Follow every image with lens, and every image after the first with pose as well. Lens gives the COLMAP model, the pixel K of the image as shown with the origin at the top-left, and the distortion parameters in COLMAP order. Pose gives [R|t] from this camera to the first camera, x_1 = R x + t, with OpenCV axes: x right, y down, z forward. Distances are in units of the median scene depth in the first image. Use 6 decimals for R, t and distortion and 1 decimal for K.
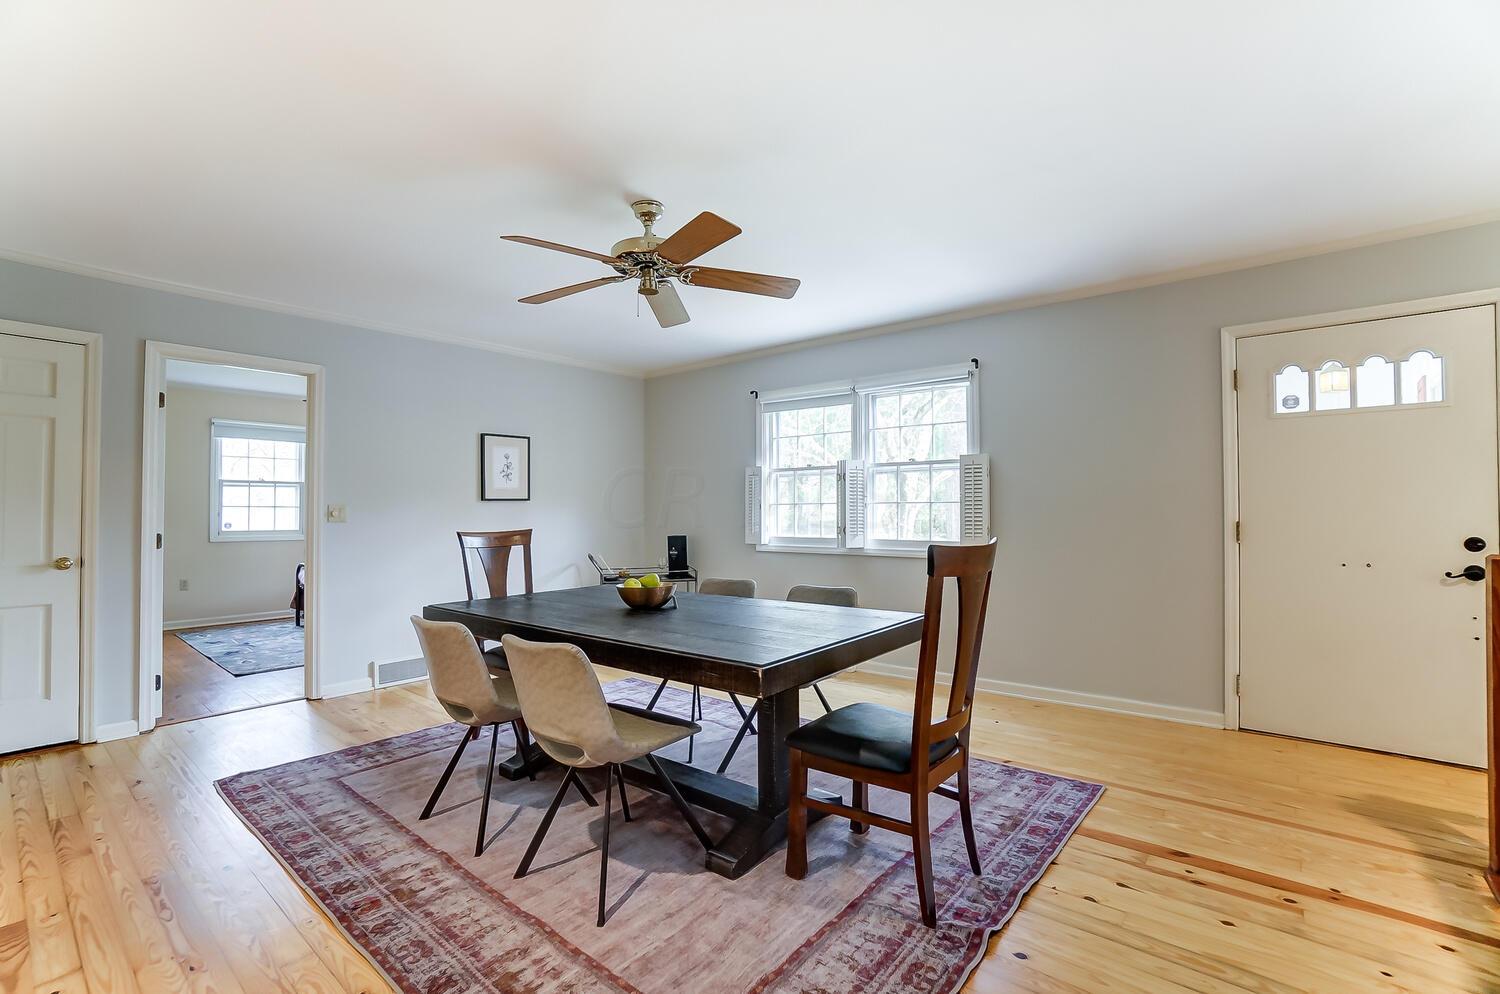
lens RADIAL K [[667.9, 0, 739.9], [0, 667.9, 505.6], [0, 0, 1]] dist [-0.057514, 0.019864]
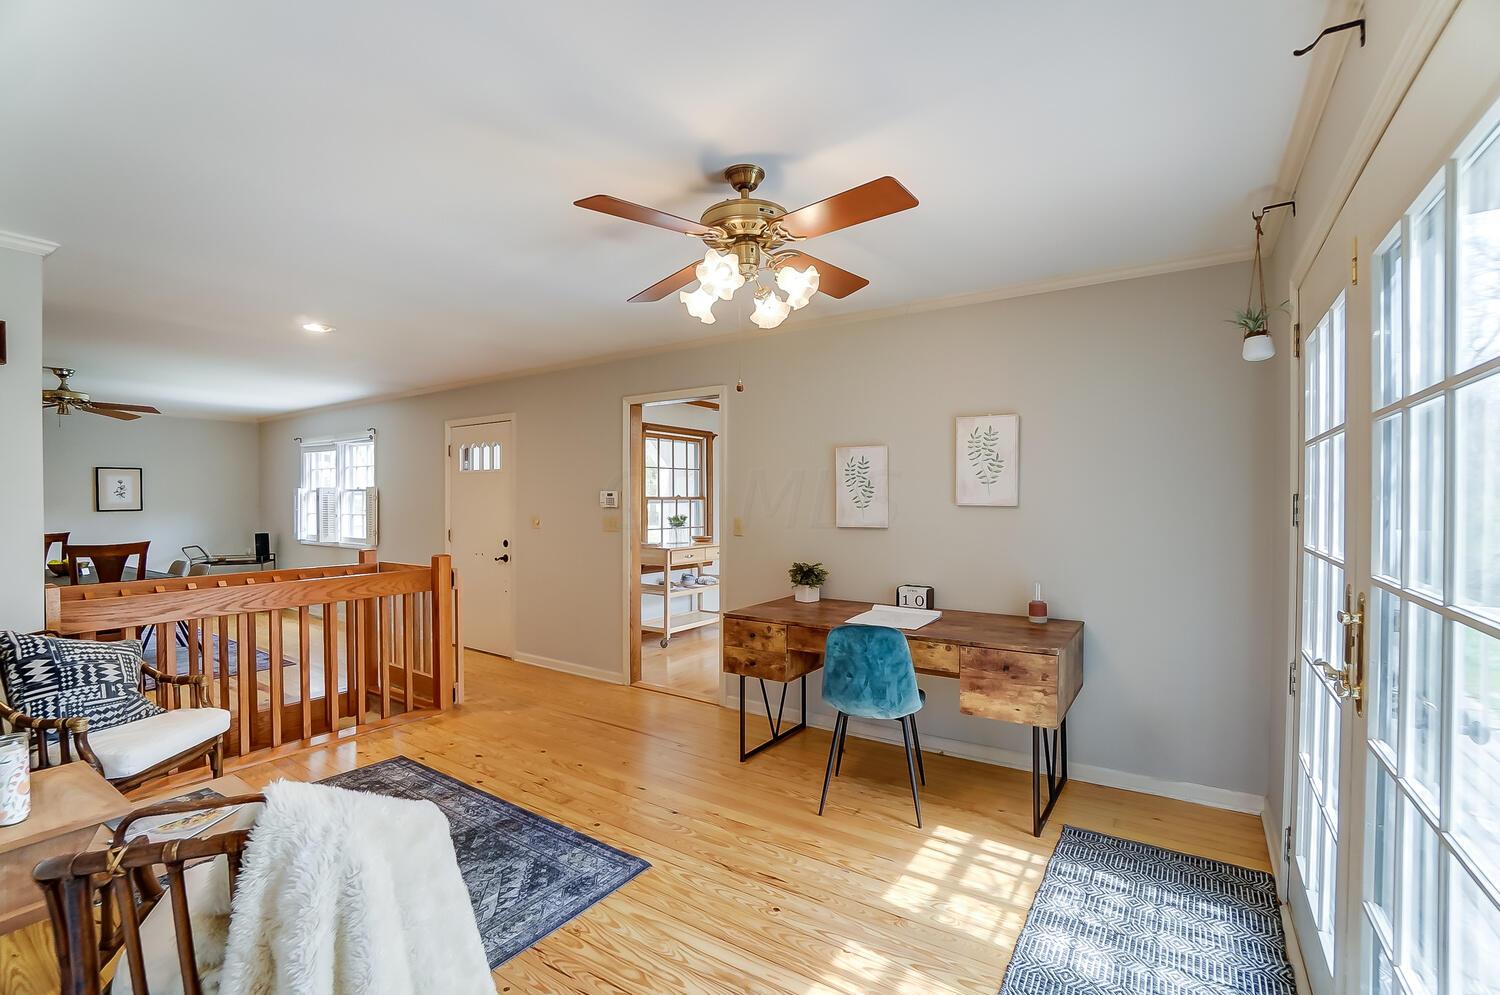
lens RADIAL K [[667.9, 0, 739.9], [0, 667.9, 506.1], [0, 0, 1]] dist [-0.057514, 0.019864]
pose [[0.995487, 0.002411, 0.094864, 1.387170], [-0.004061, 0.999844, 0.017201, -0.075672], [-0.094808, -0.017508, 0.995342, -0.896090]]
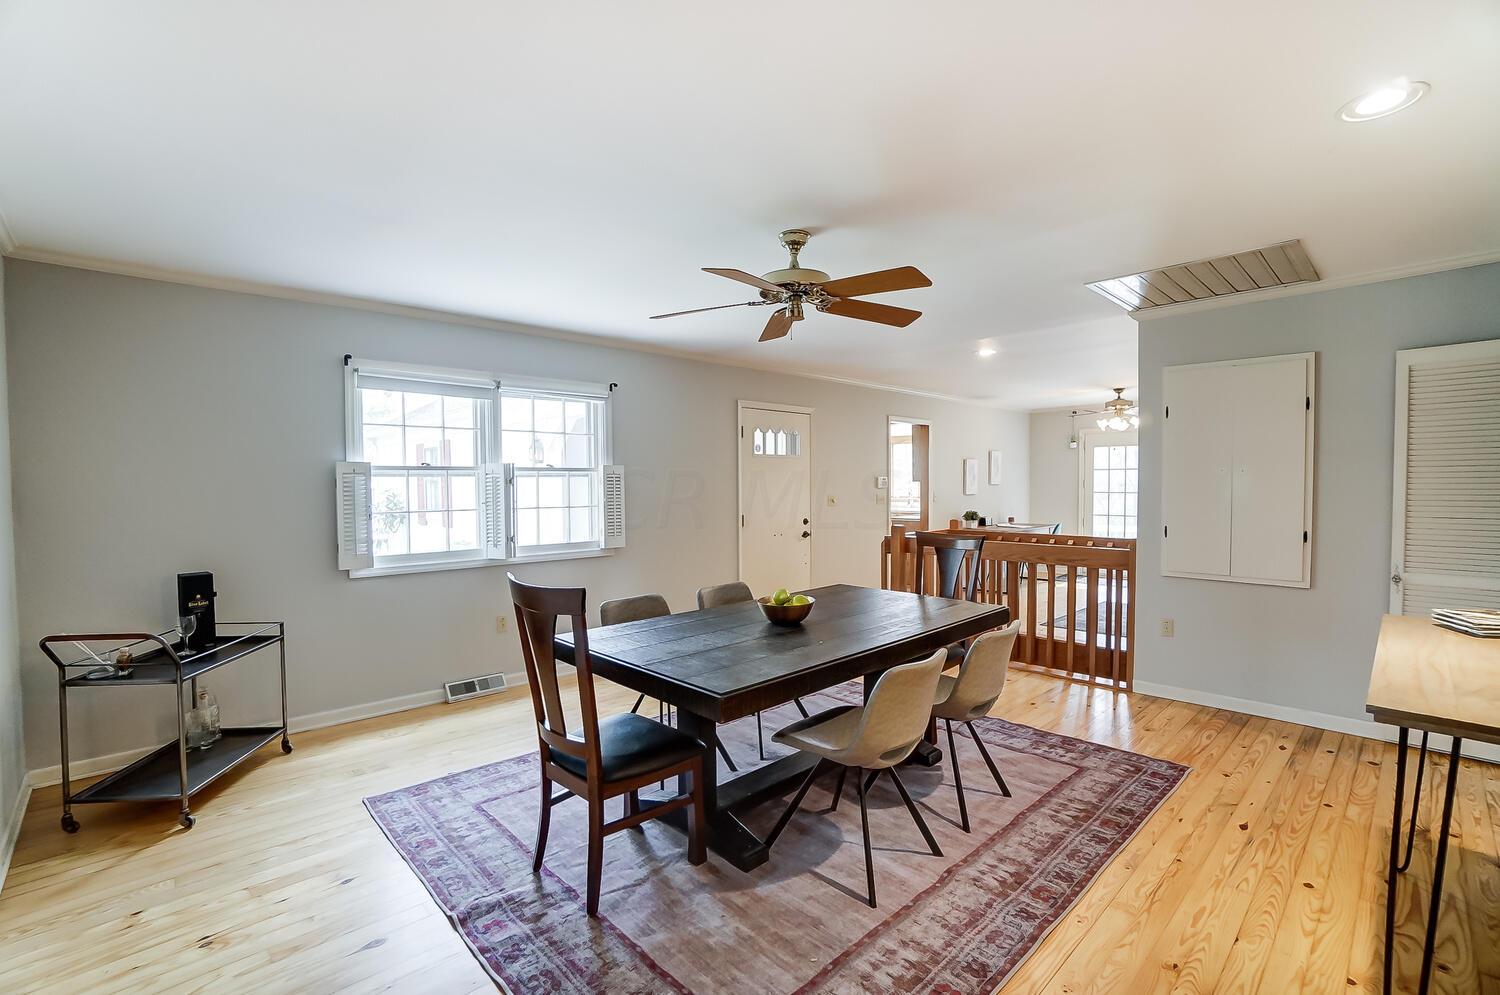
lens RADIAL K [[667.9, 0, 739.9], [0, 667.9, 506.1], [0, 0, 1]] dist [-0.057514, 0.019864]
pose [[0.119446, -0.030441, 0.992374, -0.991851], [-0.004274, 0.999505, 0.031174, -0.053870], [-0.992831, -0.007965, 0.119257, 0.791322]]
